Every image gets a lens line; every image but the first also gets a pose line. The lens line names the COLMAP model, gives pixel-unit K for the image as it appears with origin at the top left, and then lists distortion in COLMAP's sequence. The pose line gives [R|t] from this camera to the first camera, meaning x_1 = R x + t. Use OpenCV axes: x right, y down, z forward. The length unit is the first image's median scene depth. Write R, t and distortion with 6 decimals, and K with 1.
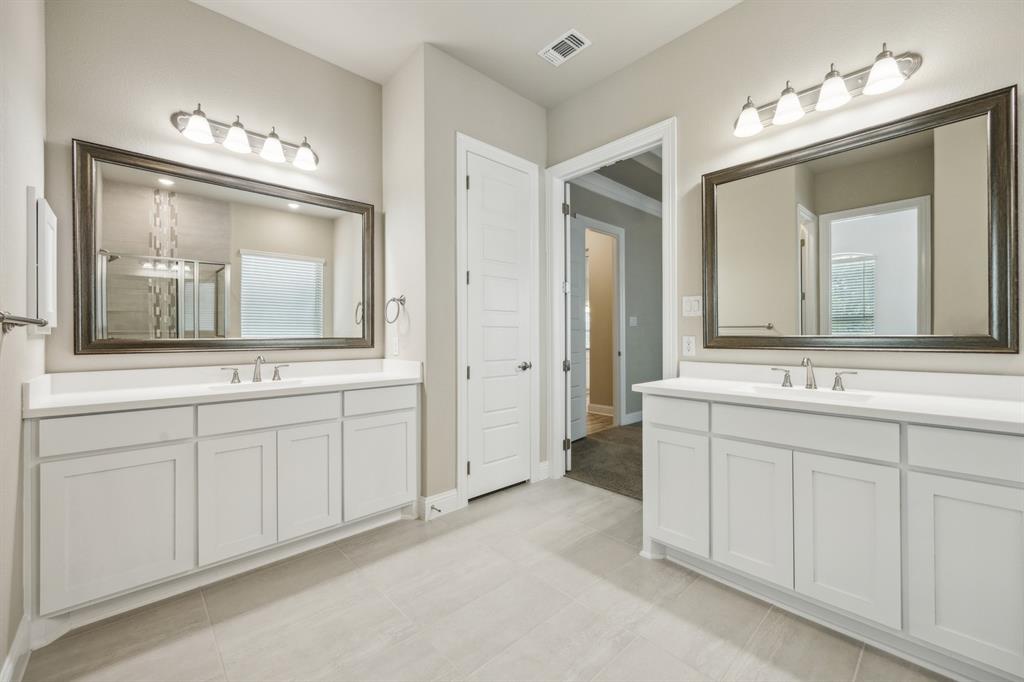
lens RADIAL K [[419.2, 0, 509.7], [0, 419.2, 334.8], [0, 0, 1]] dist [0.013182, -0.001874]
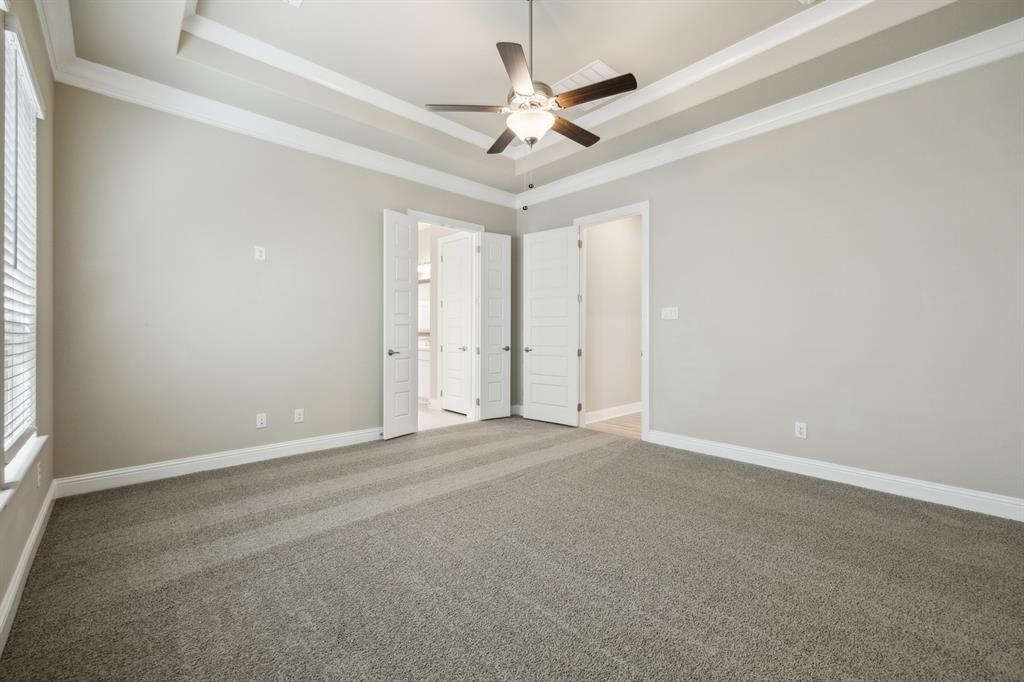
lens RADIAL K [[419.2, 0, 517.2], [0, 419.2, 336.9], [0, 0, 1]] dist [0.013182, -0.001874]
pose [[0.014046, 0.012168, -0.999827, 1.791399], [0.006065, 0.999907, 0.012254, 0.004741], [0.999883, -0.006236, 0.013971, 1.190571]]
